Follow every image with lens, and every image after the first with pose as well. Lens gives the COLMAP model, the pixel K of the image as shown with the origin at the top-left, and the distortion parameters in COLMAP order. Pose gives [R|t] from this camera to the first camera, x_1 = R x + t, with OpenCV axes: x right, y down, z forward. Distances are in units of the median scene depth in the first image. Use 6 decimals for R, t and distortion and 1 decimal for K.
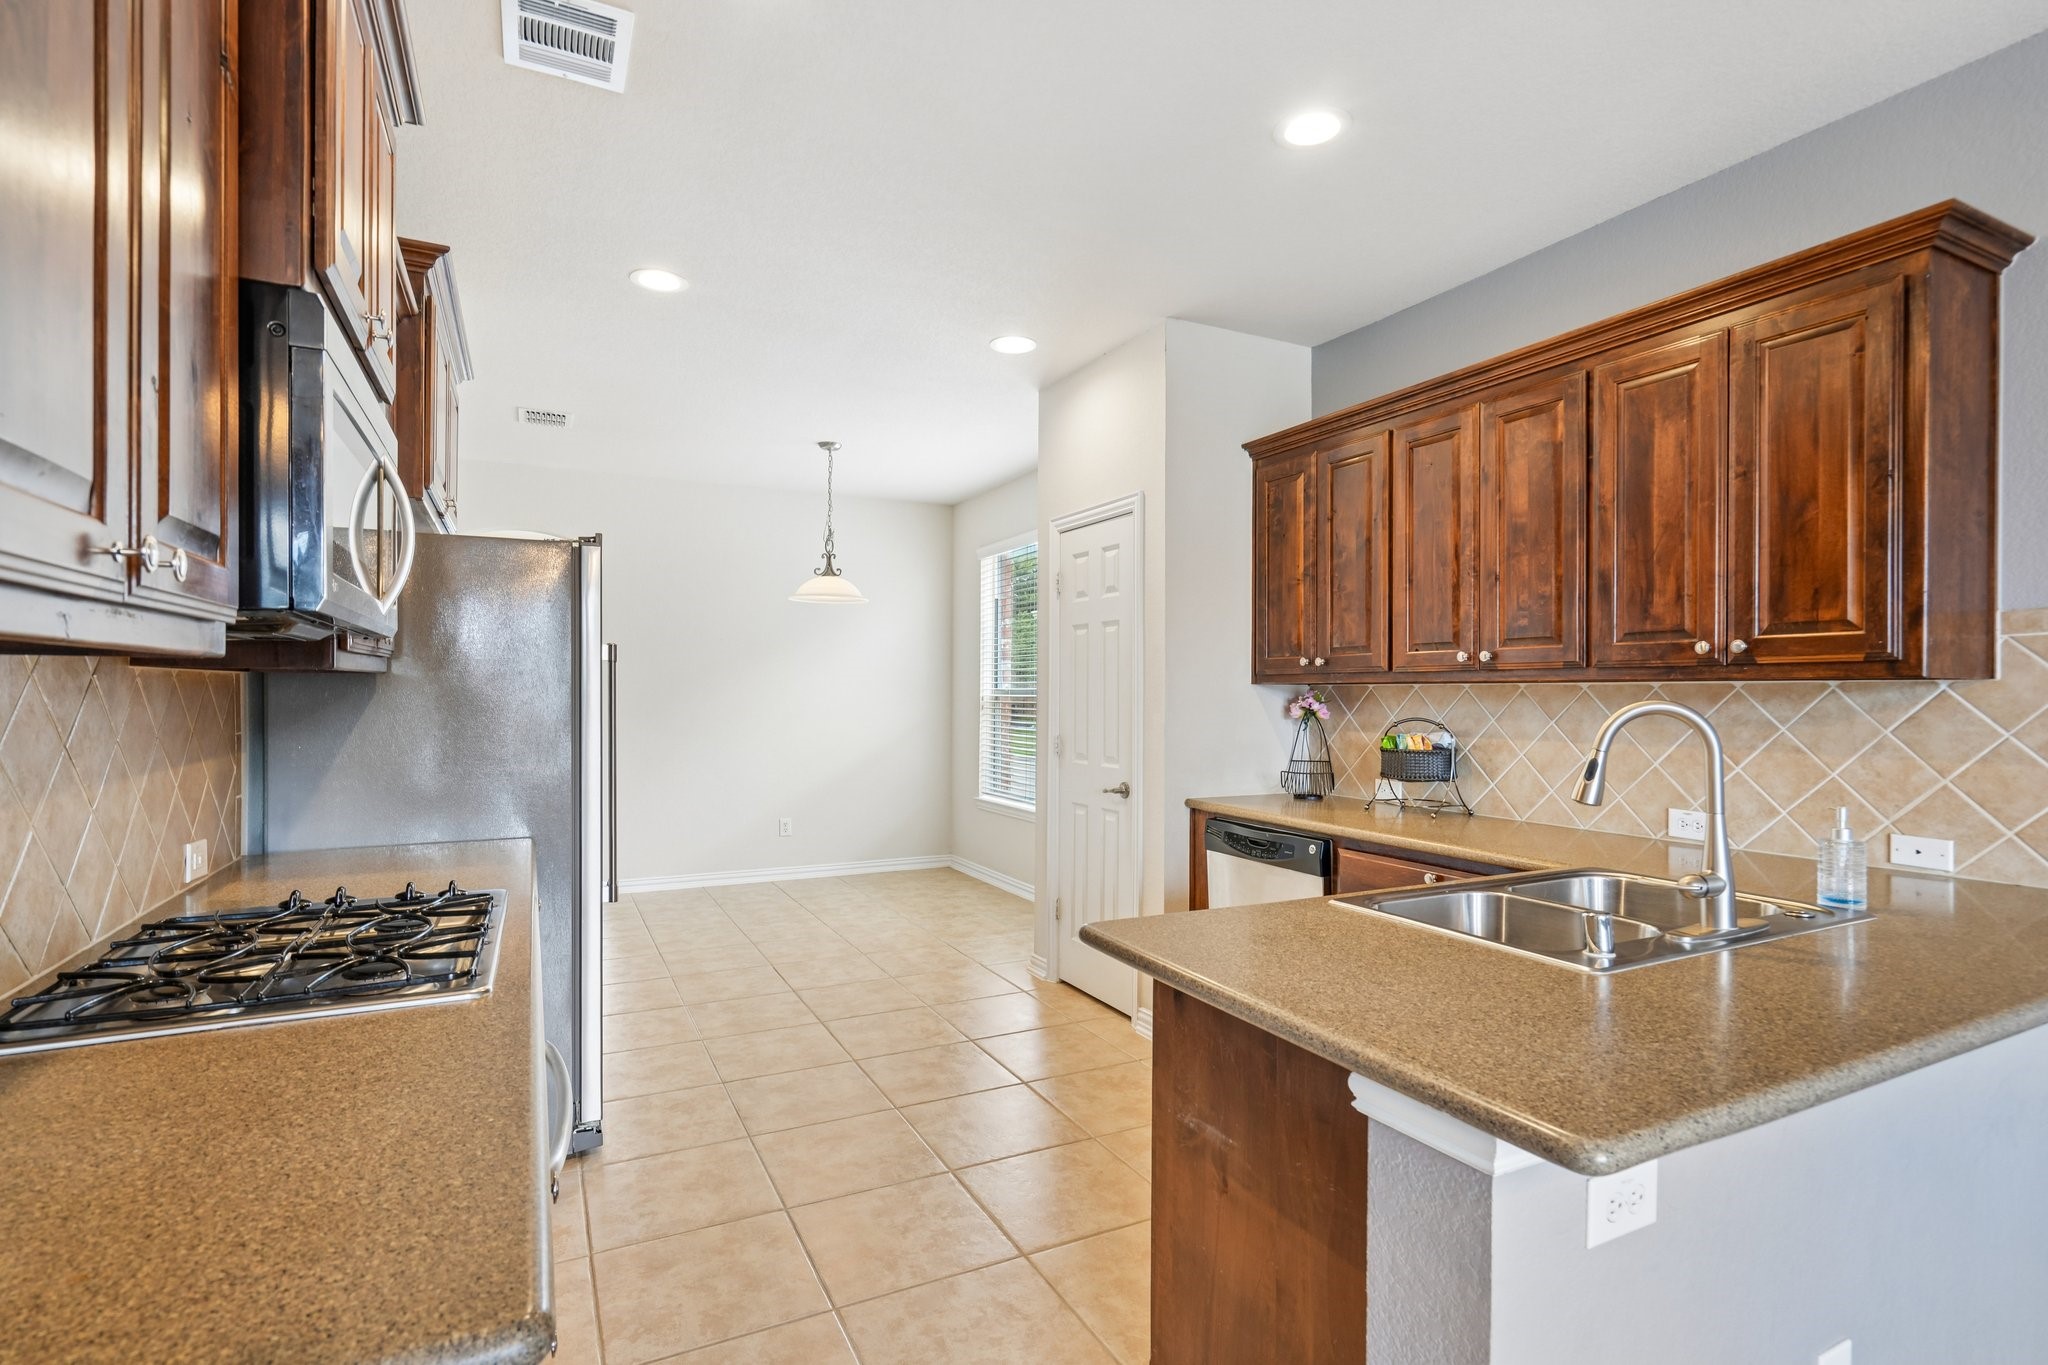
lens RADIAL K [[989.3, 0, 1031.7], [0, 989.3, 692.2], [0, 0, 1]] dist [0.001103, 0.000047]
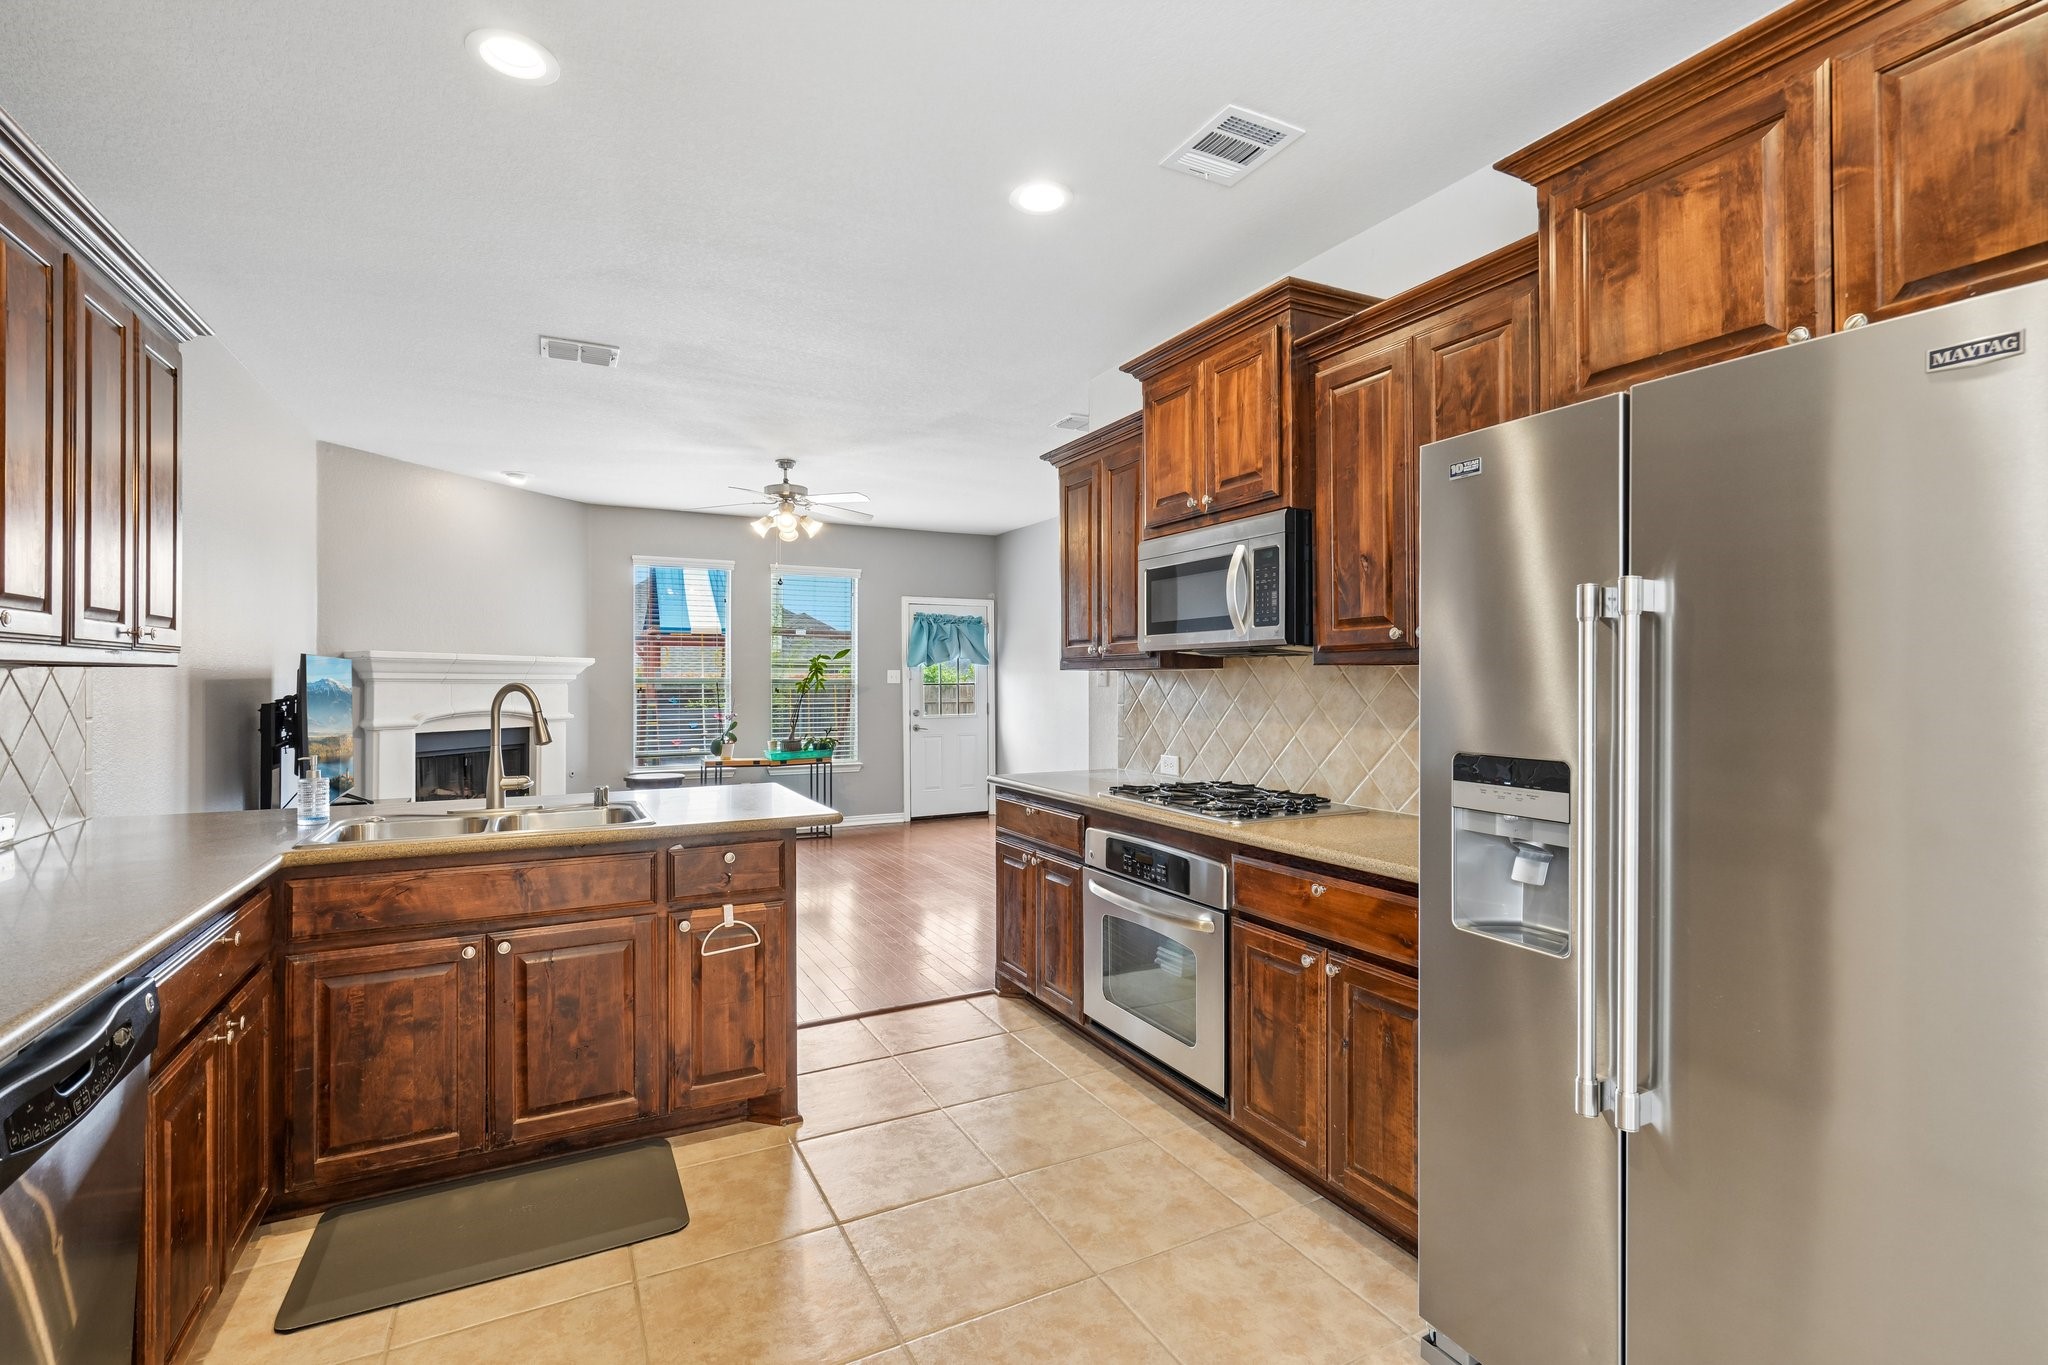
lens RADIAL K [[929.1, 0, 1032.4], [0, 929.1, 675.5], [0, 0, 1]] dist [-0.005225, 0.003464]
pose [[-0.999901, -0.002212, -0.013861, -0.121552], [-0.002188, 0.999996, -0.001727, -0.001896], [0.013865, -0.001697, -0.999902, 1.229439]]
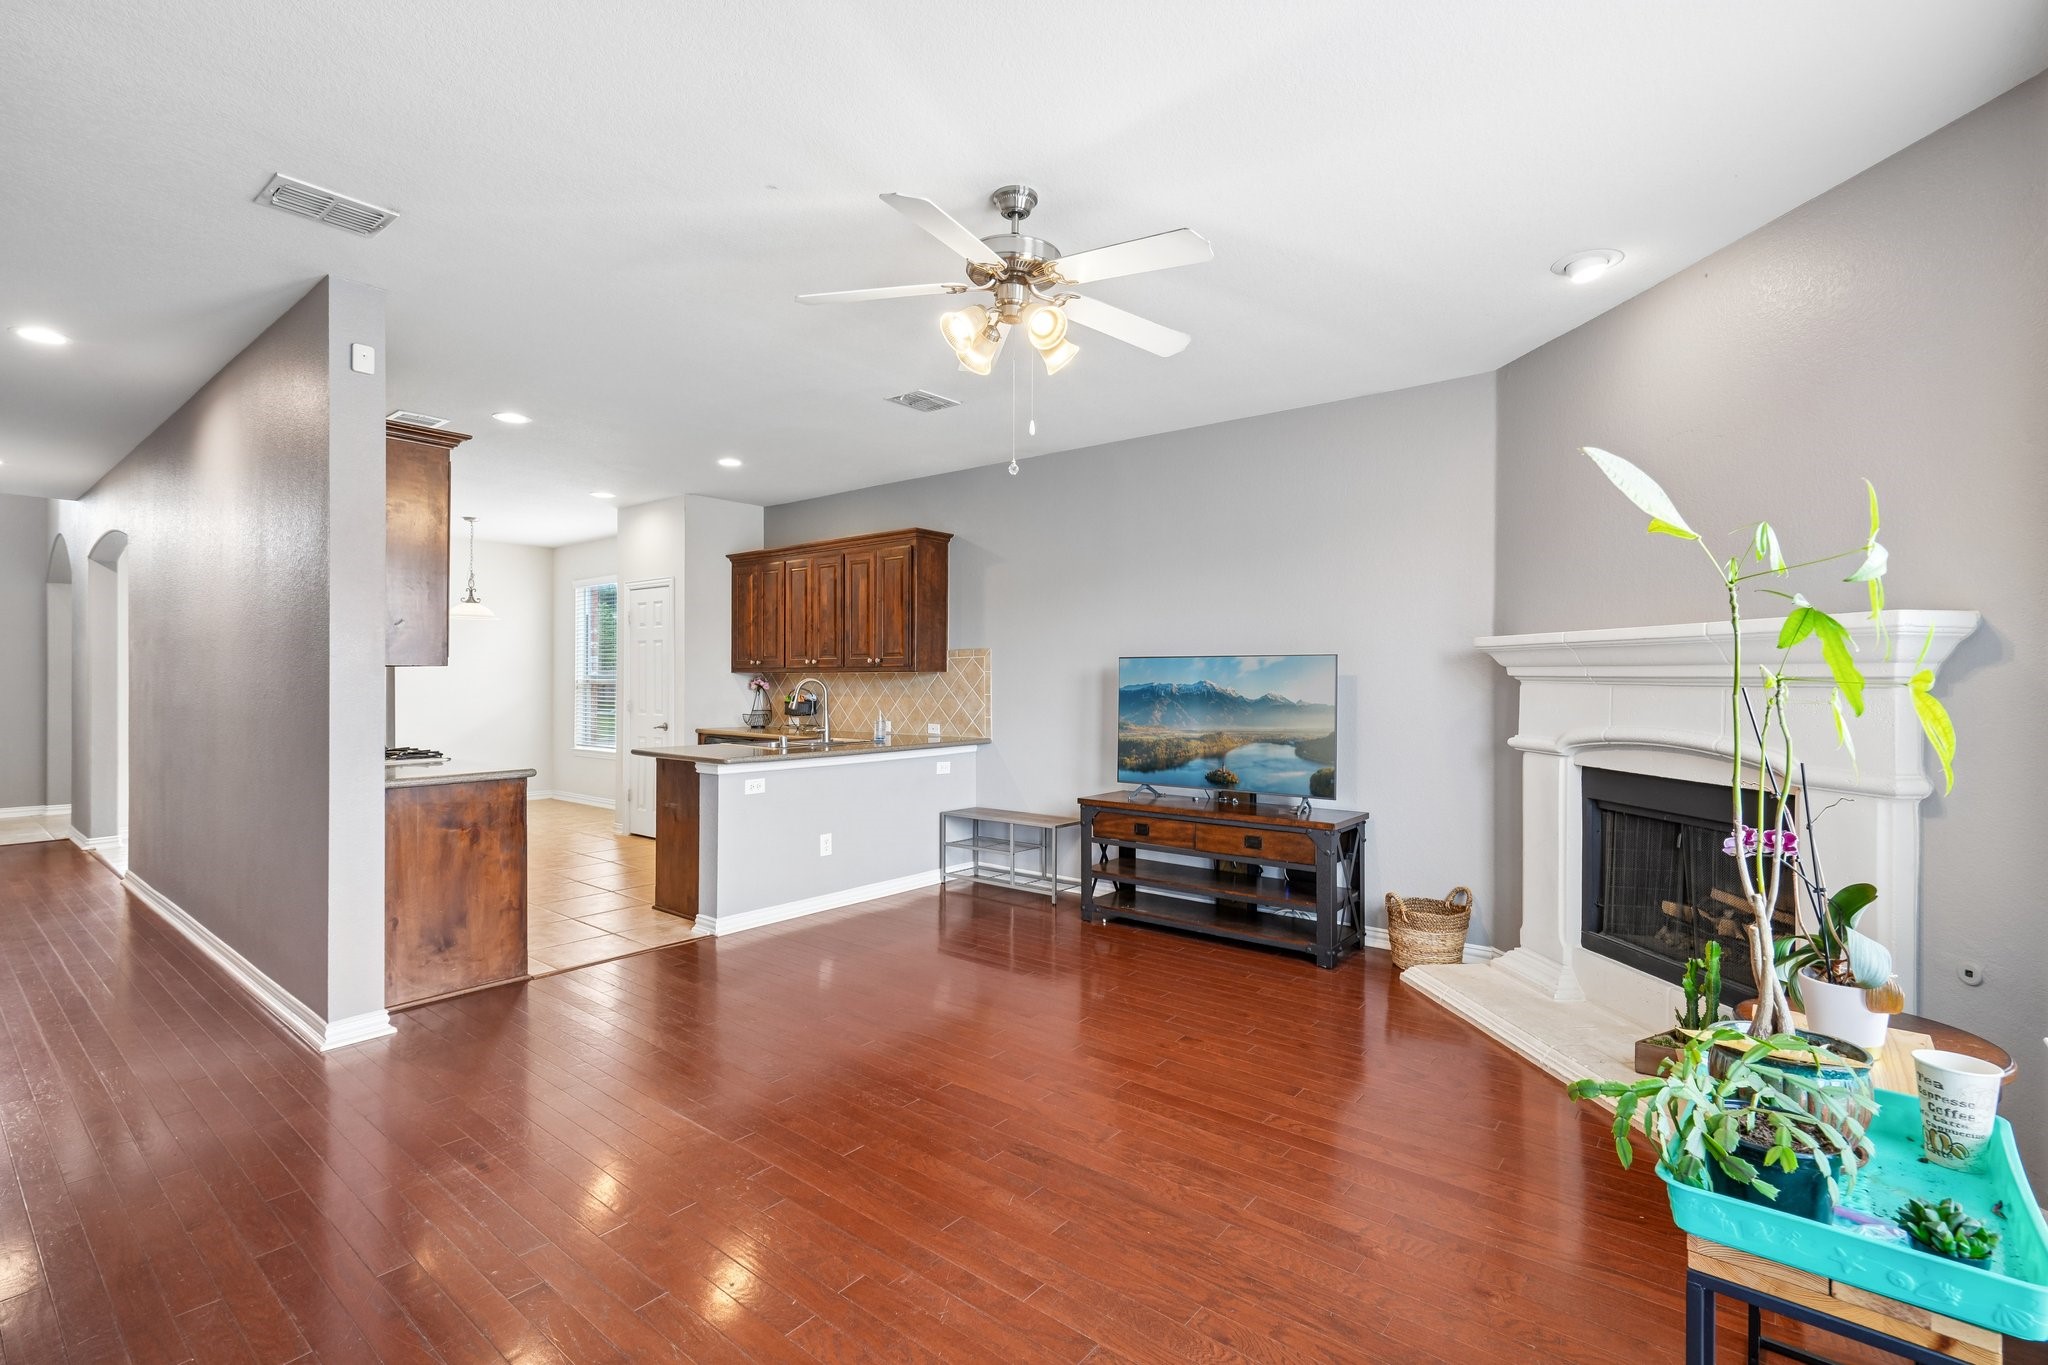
lens RADIAL K [[929.1, 0, 1021.9], [0, 929.1, 678.4], [0, 0, 1]] dist [-0.005225, 0.003464]
pose [[0.914195, -0.001885, 0.405270, -0.006117], [0.001867, 0.999998, 0.000439, 0.003854], [-0.405270, 0.000355, 0.914197, -1.044562]]
